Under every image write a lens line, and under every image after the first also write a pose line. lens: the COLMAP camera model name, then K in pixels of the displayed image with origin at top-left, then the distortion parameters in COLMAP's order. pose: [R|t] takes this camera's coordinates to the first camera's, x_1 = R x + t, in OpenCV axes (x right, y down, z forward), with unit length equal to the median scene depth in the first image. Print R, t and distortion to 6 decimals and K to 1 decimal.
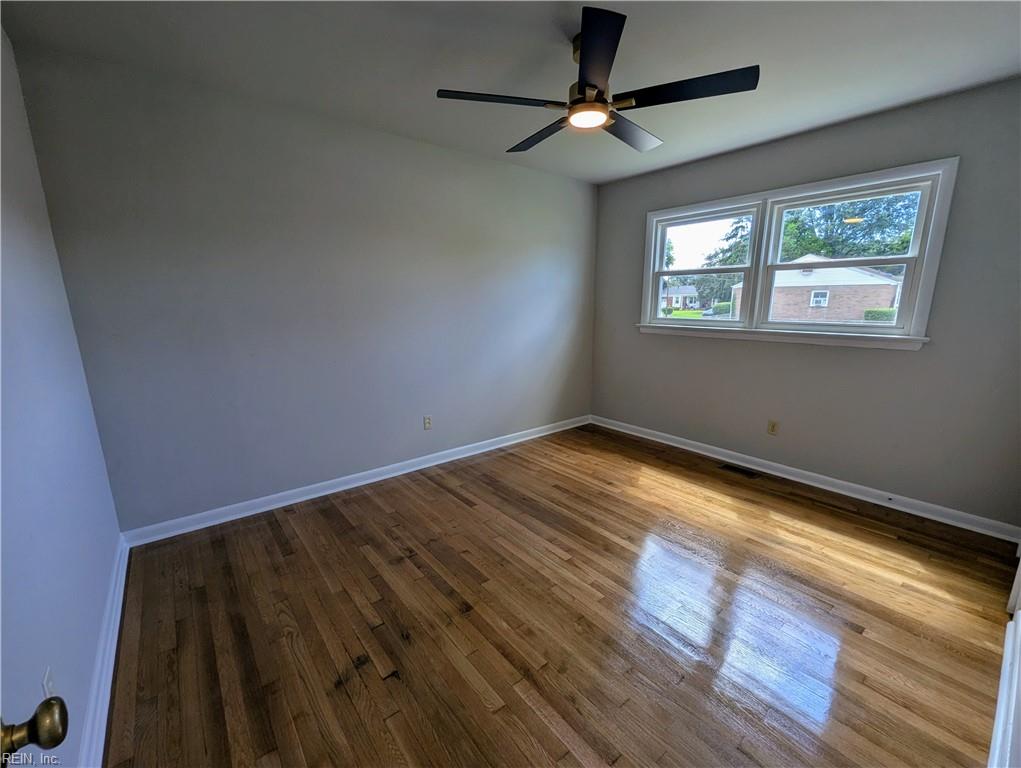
lens RADIAL K [[426.4, 0, 511.3], [0, 426.4, 388.5], [0, 0, 1]] dist [0.000887, -0.000147]
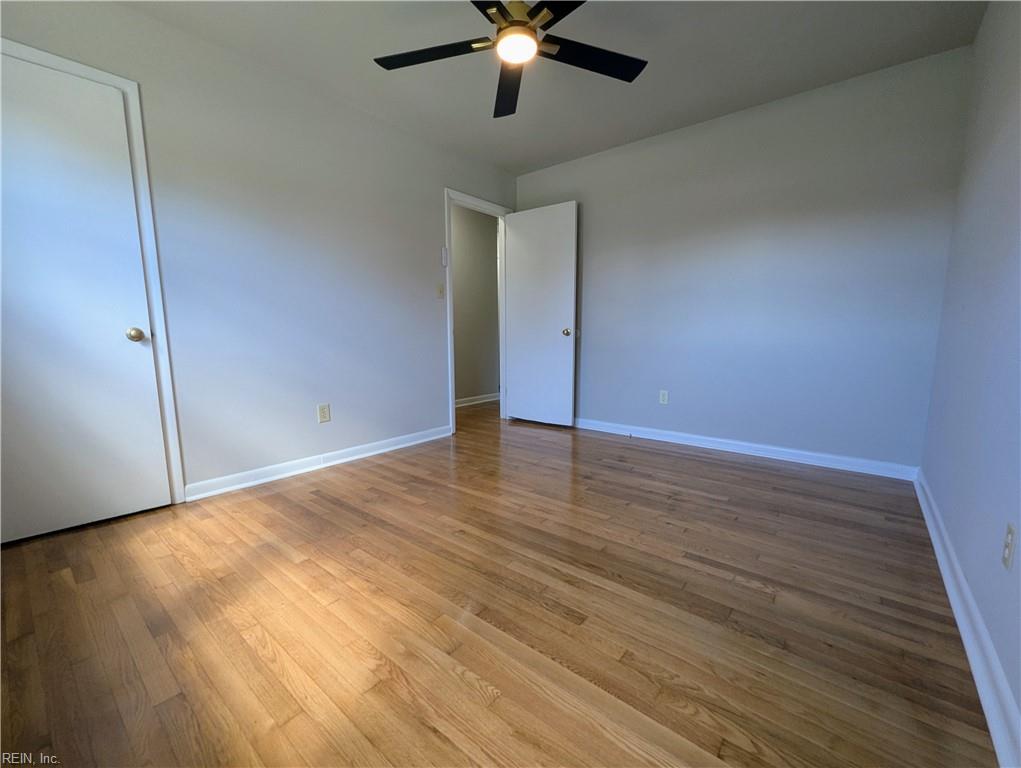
lens RADIAL K [[426.4, 0, 511.3], [0, 426.4, 388.5], [0, 0, 1]] dist [0.000887, -0.000147]
pose [[-0.980230, 0.034583, -0.194814, 0.333382], [-0.032047, 0.943855, 0.328802, -0.182890], [0.195247, 0.328545, -0.924087, 1.758198]]
